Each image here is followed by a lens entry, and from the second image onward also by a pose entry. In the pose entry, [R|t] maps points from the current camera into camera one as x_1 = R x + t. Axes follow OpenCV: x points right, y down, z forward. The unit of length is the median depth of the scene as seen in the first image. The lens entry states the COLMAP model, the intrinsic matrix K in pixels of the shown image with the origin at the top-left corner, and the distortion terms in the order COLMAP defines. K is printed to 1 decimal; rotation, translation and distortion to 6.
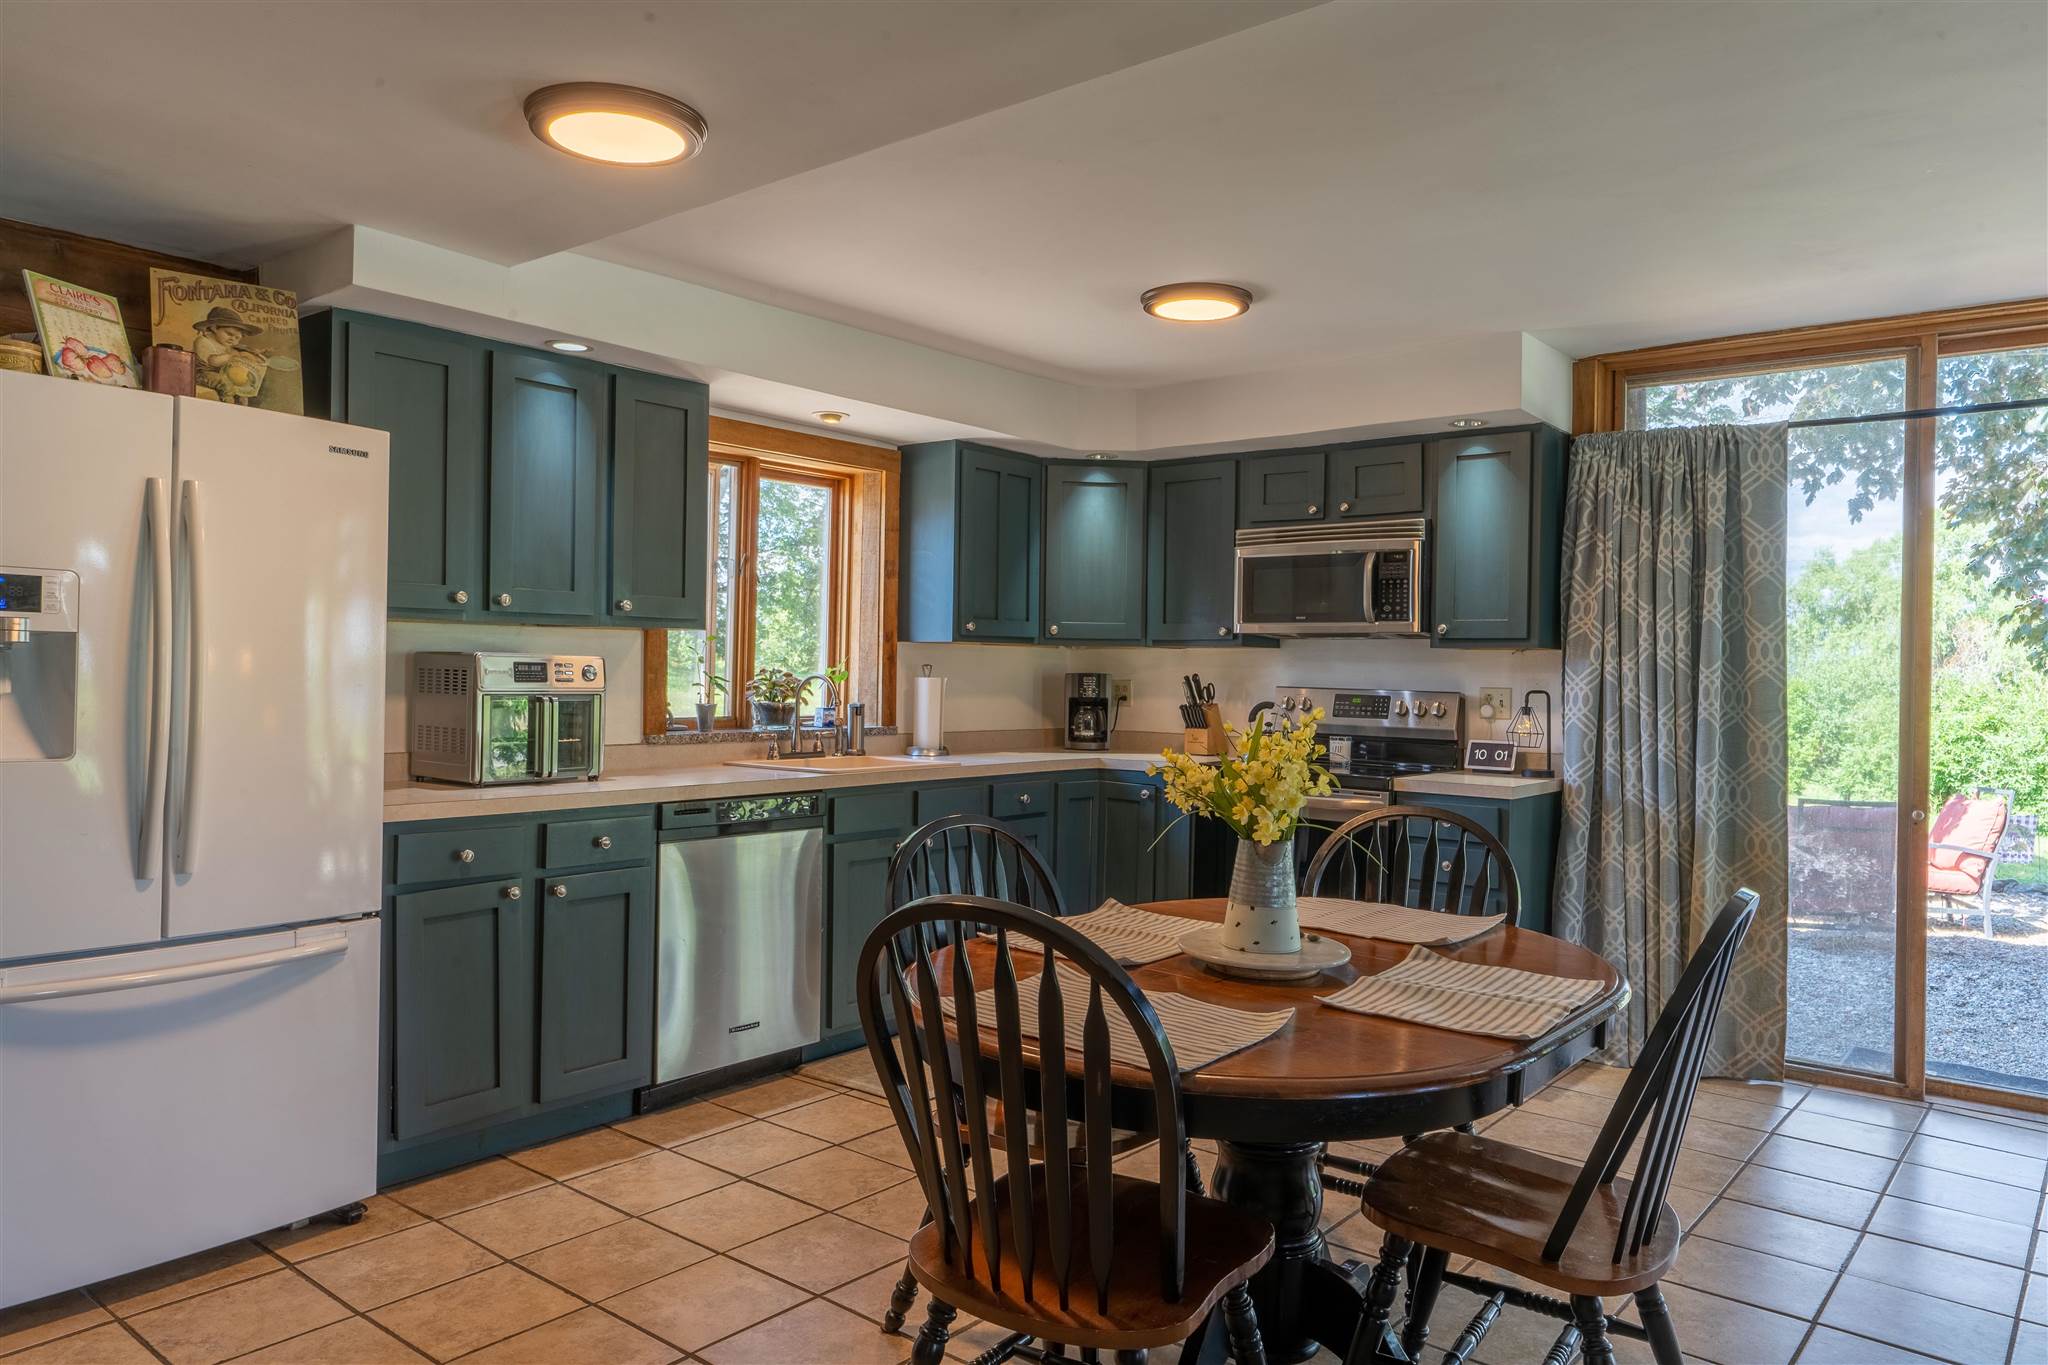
lens RADIAL K [[1368.3, 0, 1041.2], [0, 1368.3, 670.7], [0, 0, 1]] dist [-0.006609, 0.002421]
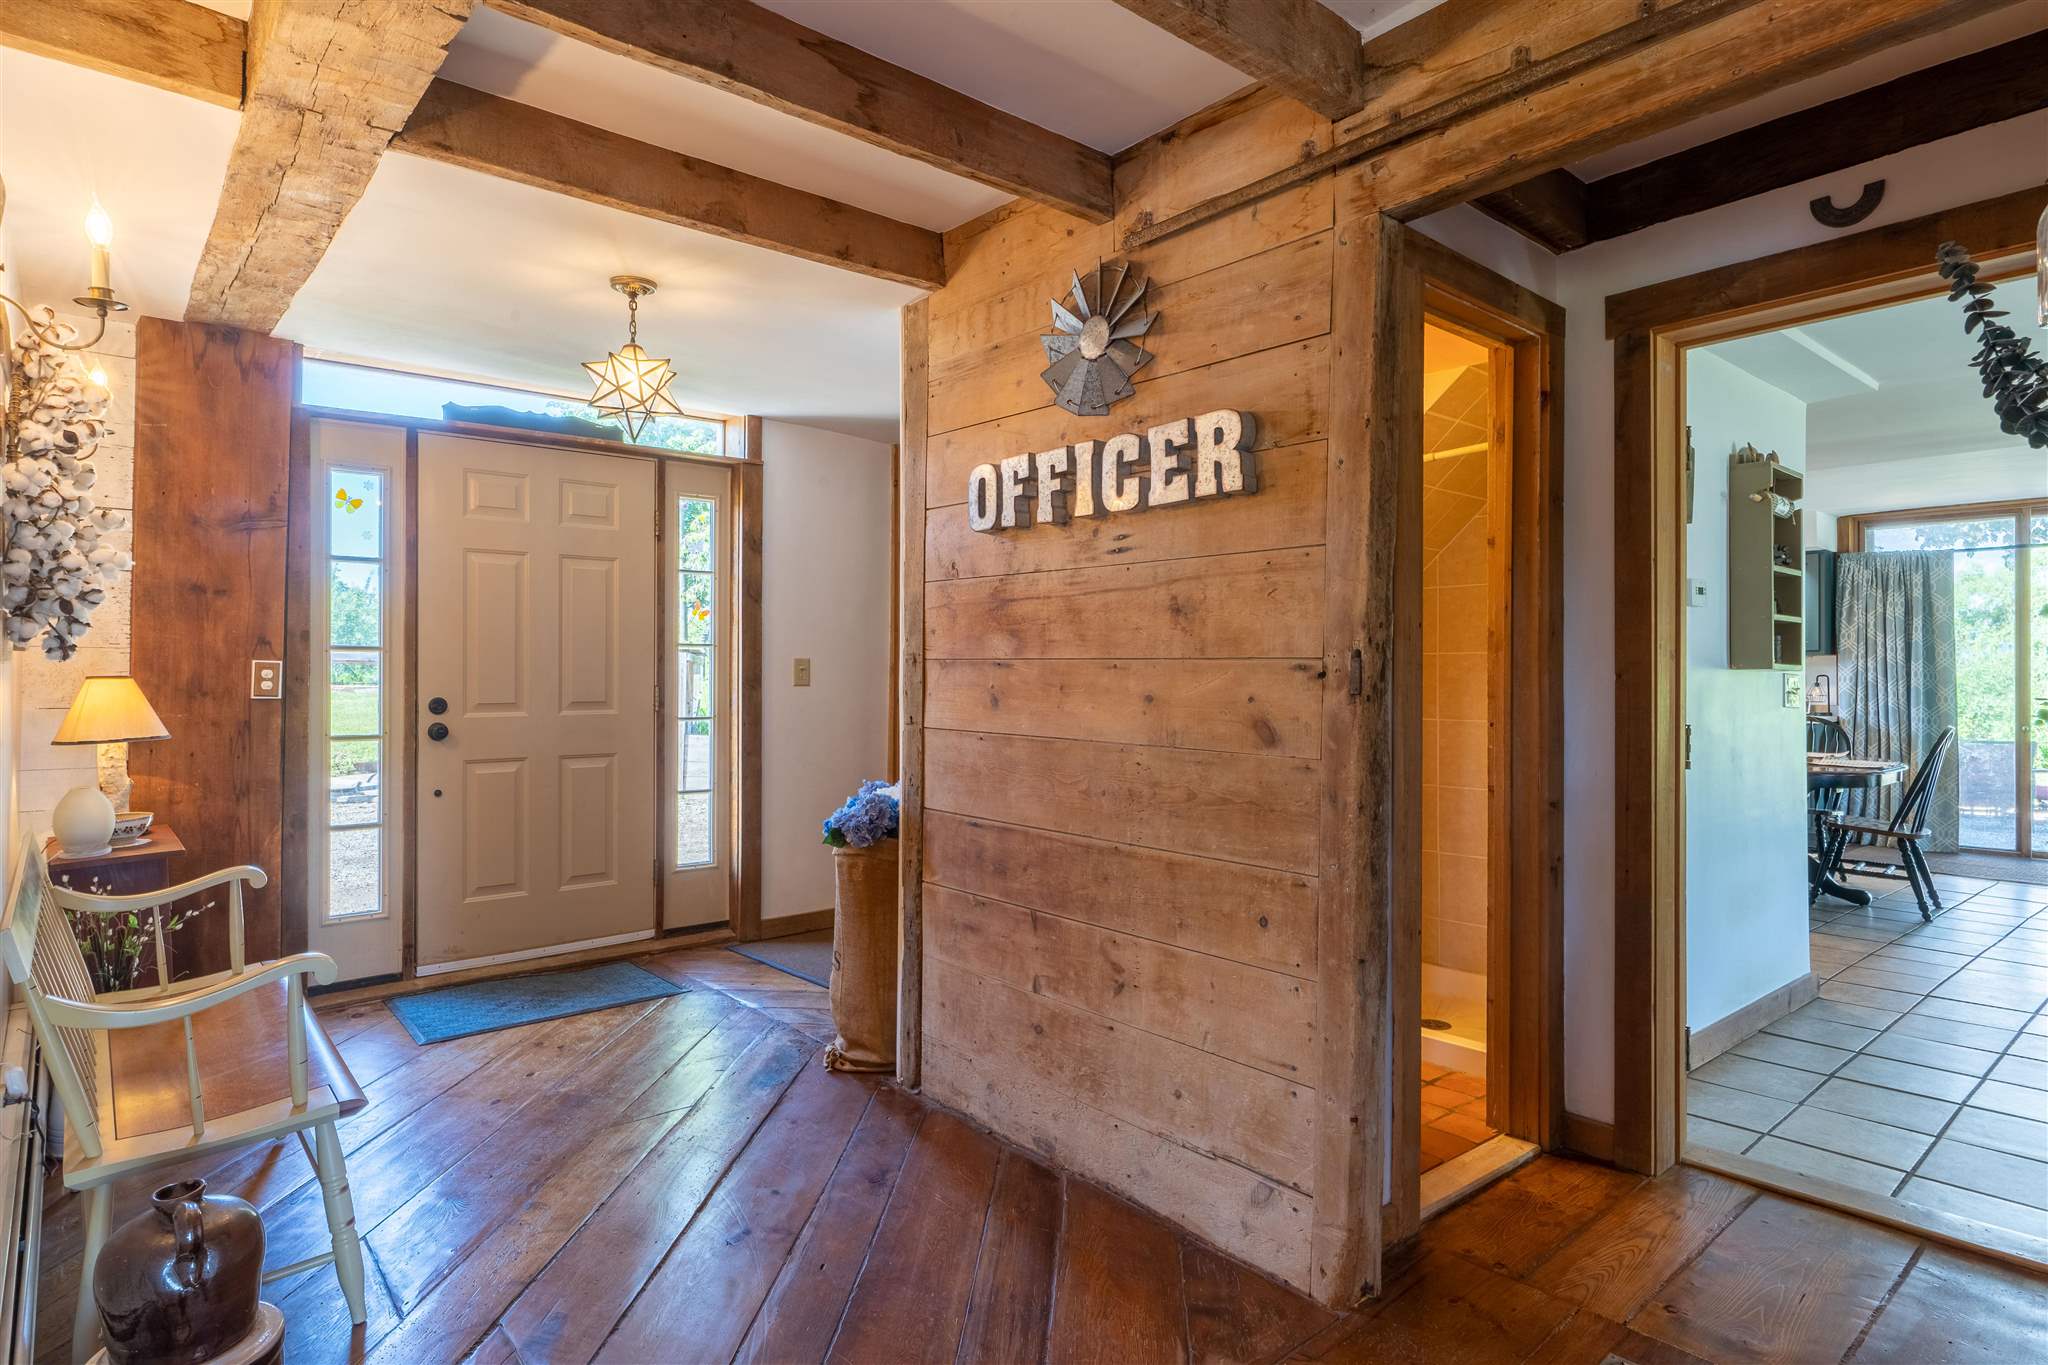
lens RADIAL K [[1145.0, 0, 1035.7], [0, 1145.0, 670.4], [0, 0, 1]] dist [-0.004532, 0.002941]
pose [[0.985905, -0.017503, -0.166387, -0.599285], [0.016190, 0.999826, -0.009246, 0.004272], [0.166520, 0.006422, 0.986017, -1.044092]]
